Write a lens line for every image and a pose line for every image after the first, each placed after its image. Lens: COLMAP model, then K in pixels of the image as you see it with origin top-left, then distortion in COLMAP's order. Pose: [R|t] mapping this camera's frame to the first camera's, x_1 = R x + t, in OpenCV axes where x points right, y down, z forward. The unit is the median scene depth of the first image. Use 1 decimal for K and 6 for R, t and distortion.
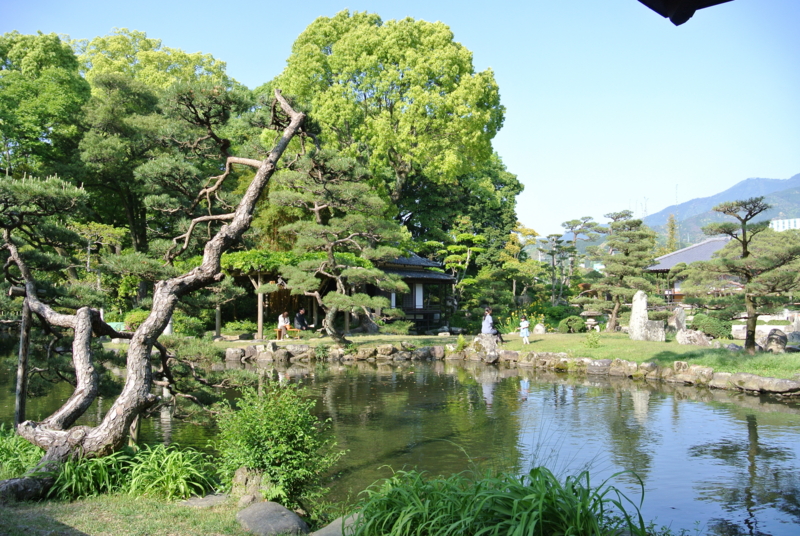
lens RADIAL K [[701.7, 0, 400.1], [0, 701.7, 267.7], [0, 0, 1]] dist [-0.093135, 0.006391]
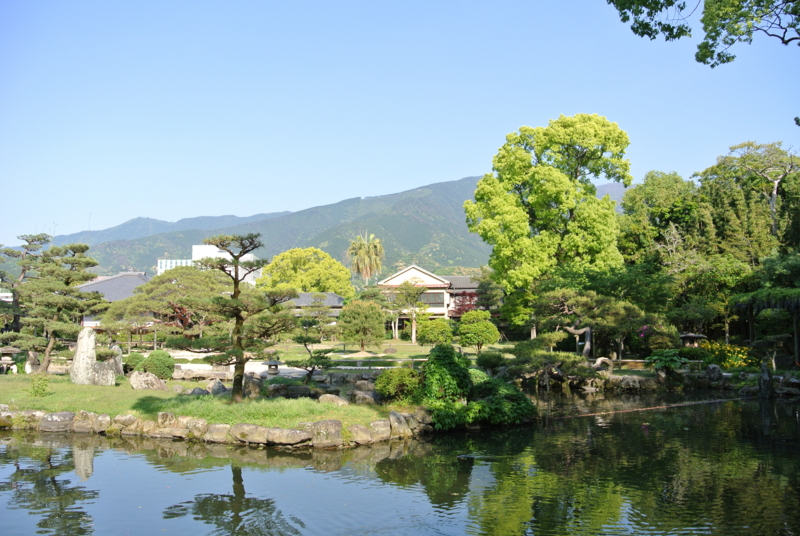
lens RADIAL K [[701.7, 0, 399.7], [0, 701.7, 269.5], [0, 0, 1]] dist [-0.093135, 0.006391]
pose [[0.663627, 0.082559, 0.743494, -0.054427], [-0.048690, 0.996551, -0.067198, 0.001267], [-0.746477, 0.008394, 0.665358, 0.192459]]
